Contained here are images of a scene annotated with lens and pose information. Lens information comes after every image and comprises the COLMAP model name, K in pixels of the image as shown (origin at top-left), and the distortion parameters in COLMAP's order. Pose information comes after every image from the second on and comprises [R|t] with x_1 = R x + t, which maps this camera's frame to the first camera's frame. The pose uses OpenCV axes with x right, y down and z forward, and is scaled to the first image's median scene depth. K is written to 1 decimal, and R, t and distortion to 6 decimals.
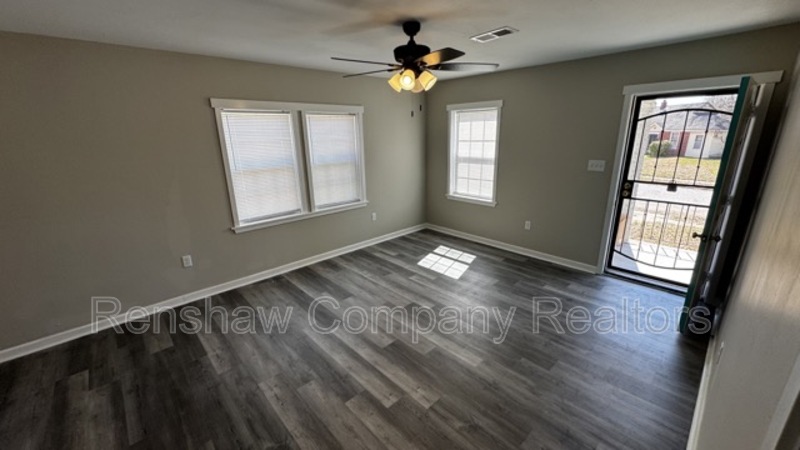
lens RADIAL K [[318.2, 0, 400.7], [0, 318.2, 227.2], [0, 0, 1]] dist [-0.001194, -0.000119]
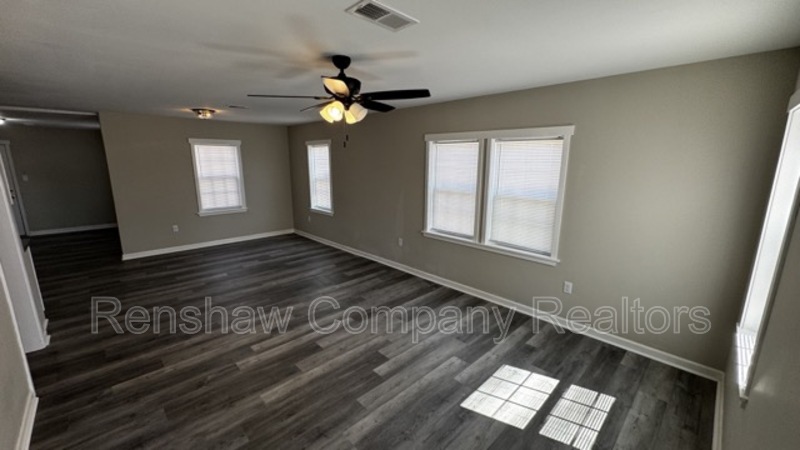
lens RADIAL K [[318.2, 0, 400.7], [0, 318.2, 227.2], [0, 0, 1]] dist [-0.001194, -0.000119]
pose [[0.017661, 0.225297, -0.974130, 0.758230], [-0.294821, 0.932137, 0.210240, -0.267994], [0.955389, 0.283481, 0.082885, 0.829136]]
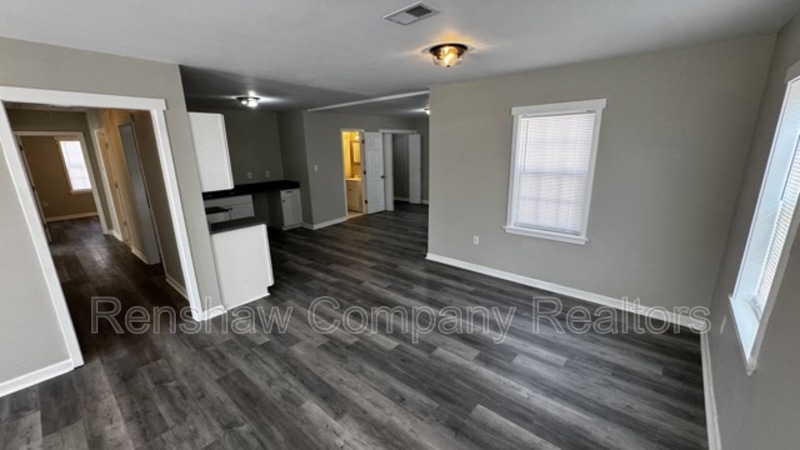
lens RADIAL K [[318.2, 0, 400.7], [0, 318.2, 227.2], [0, 0, 1]] dist [-0.001194, -0.000119]
pose [[-0.993515, 0.064611, -0.093557, -0.545472], [0.006440, 0.853506, 0.521044, -0.231122], [0.113516, 0.517063, -0.848387, 0.801696]]
